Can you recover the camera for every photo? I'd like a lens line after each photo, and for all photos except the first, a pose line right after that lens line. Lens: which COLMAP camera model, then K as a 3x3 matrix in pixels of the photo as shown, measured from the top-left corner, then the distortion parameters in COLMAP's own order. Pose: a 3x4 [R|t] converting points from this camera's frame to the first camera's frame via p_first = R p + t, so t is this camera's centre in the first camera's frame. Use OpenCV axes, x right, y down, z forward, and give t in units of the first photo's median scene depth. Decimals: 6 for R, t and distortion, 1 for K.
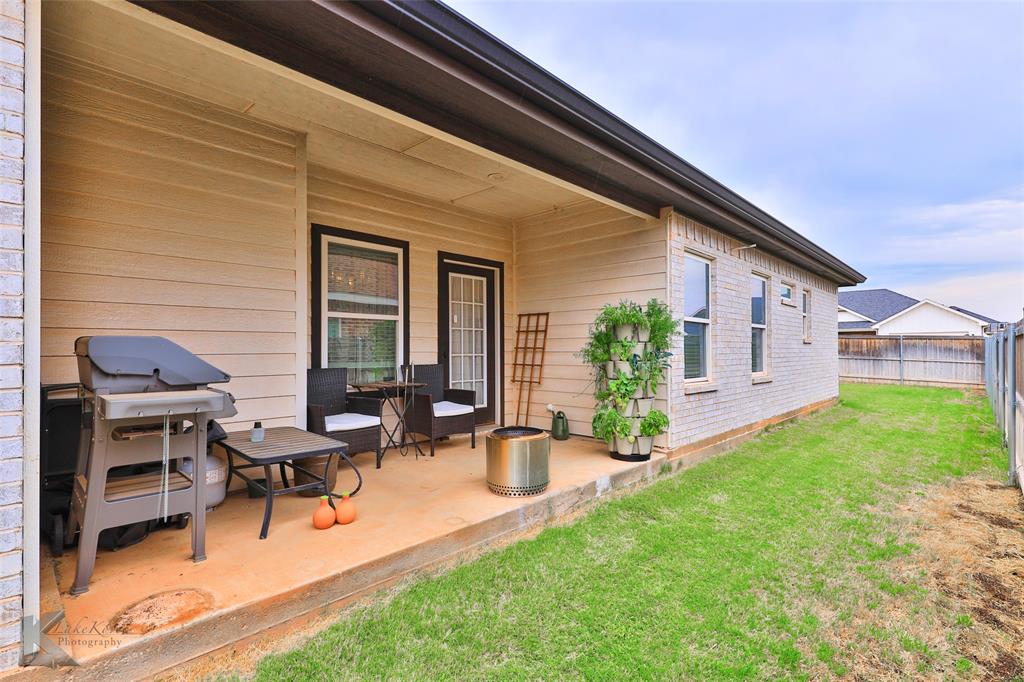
lens RADIAL K [[486.4, 0, 508.1], [0, 486.4, 340.6], [0, 0, 1]] dist [0.022356, -0.009888]
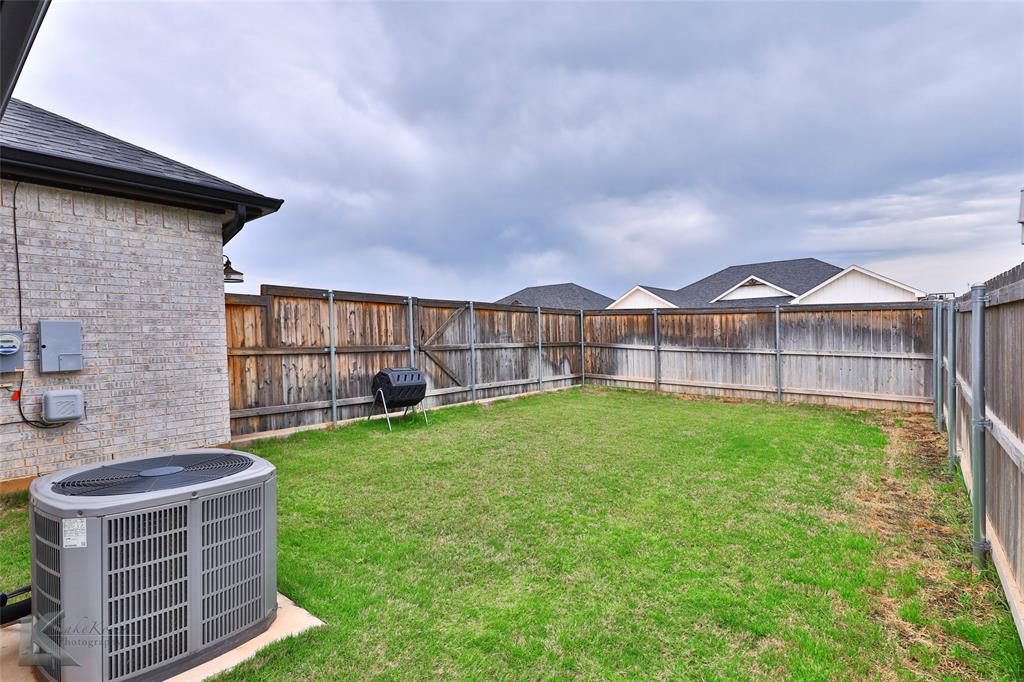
lens RADIAL K [[486.4, 0, 515.6], [0, 486.4, 341.8], [0, 0, 1]] dist [0.022356, -0.009888]
pose [[0.998351, -0.016162, 0.055090, 0.498083], [0.014943, 0.999636, 0.022458, 0.011762], [-0.055433, -0.021598, 0.998229, 0.505817]]
